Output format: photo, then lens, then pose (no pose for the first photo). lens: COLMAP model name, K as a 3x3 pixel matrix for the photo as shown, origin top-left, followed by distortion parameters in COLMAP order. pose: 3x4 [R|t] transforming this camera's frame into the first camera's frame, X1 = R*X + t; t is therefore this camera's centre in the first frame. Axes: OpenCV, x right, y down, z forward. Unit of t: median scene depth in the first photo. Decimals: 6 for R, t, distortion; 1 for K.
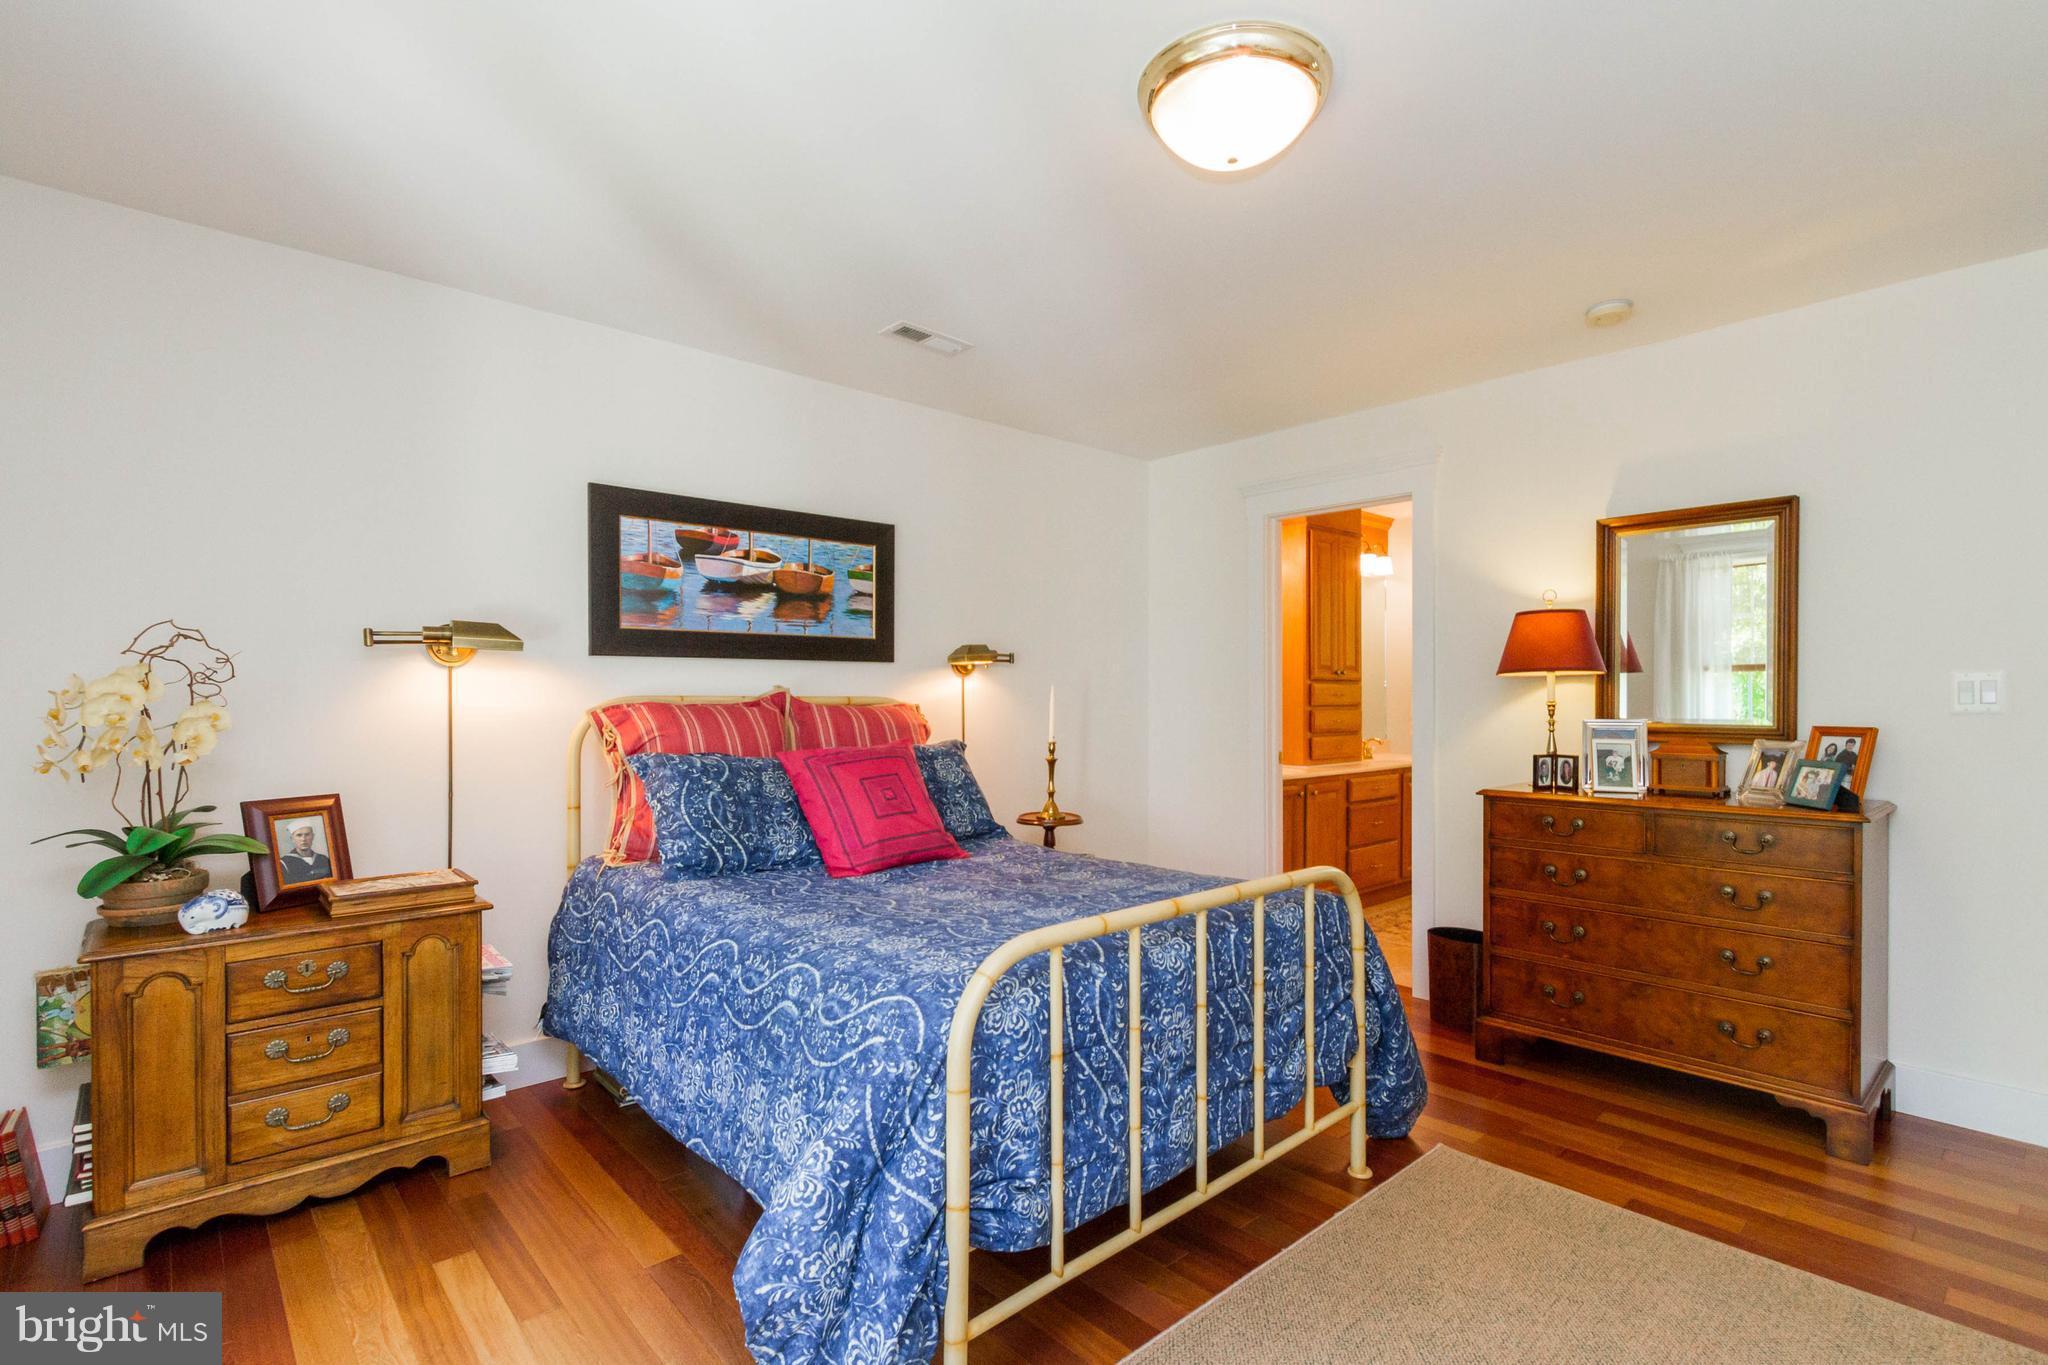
lens RADIAL K [[958.6, 0, 1019.7], [0, 958.6, 705.4], [0, 0, 1]] dist [0.001421, -0.000181]
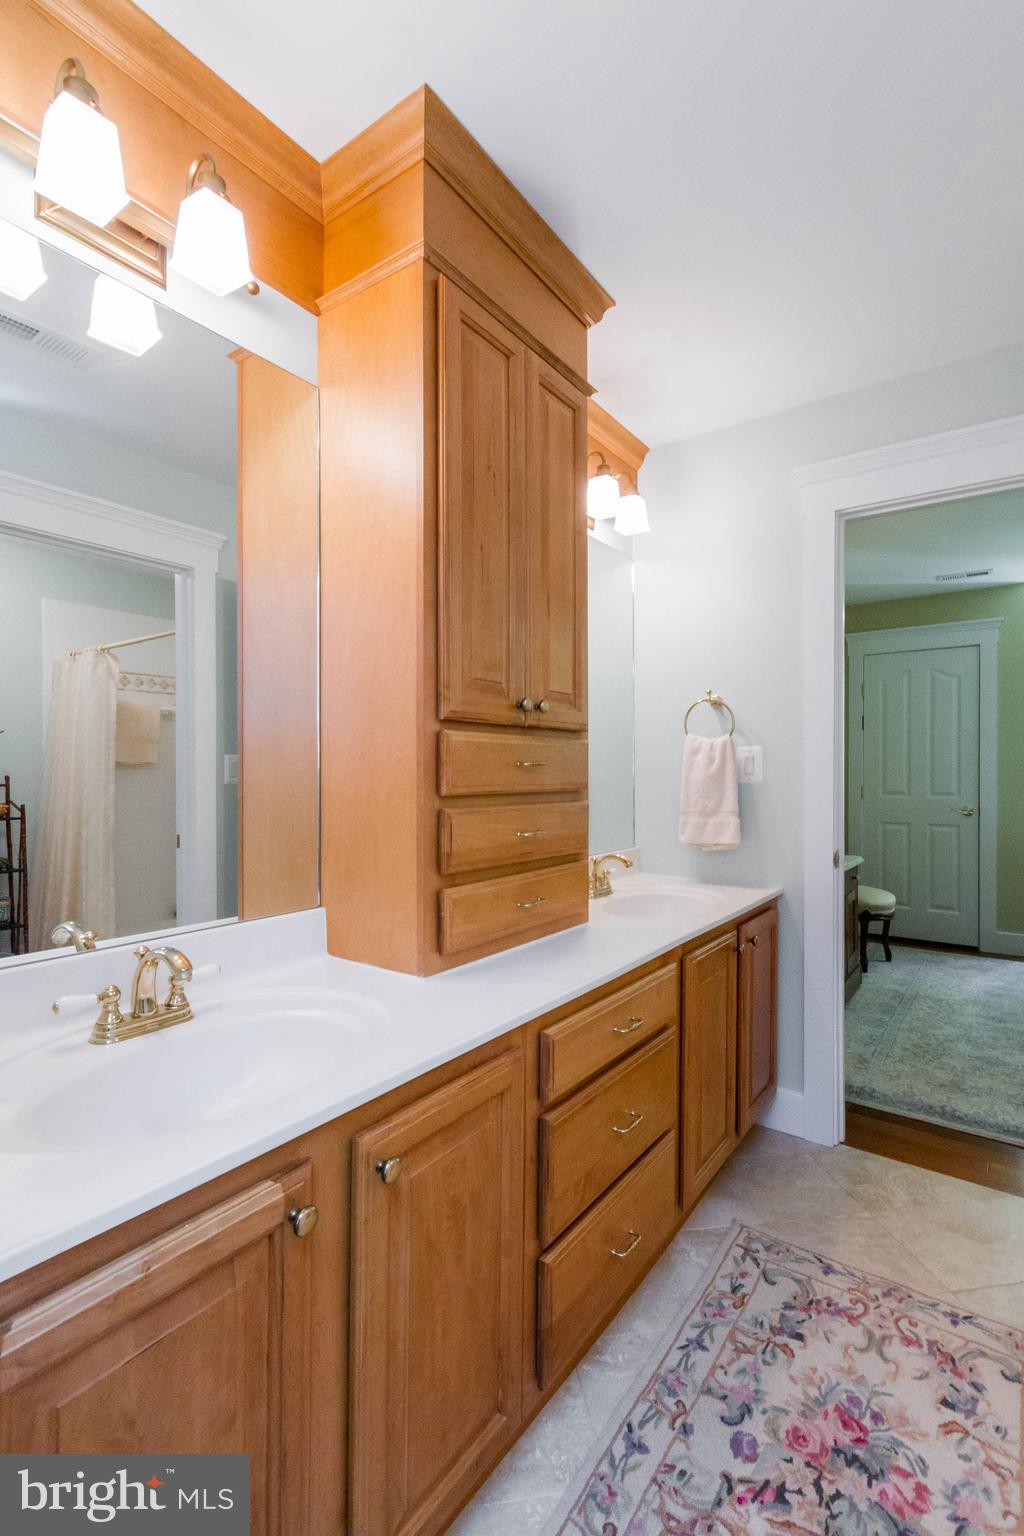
lens RADIAL K [[719.0, 0, 512.0], [0, 719.0, 768.0], [0, 0, 1]] dist [0.001421, -0.000181]
pose [[0.977731, 0.003353, 0.209836, 0.262799], [0.002548, 0.999609, -0.027847, -0.001286], [-0.209847, 0.027762, 0.977340, 0.712219]]
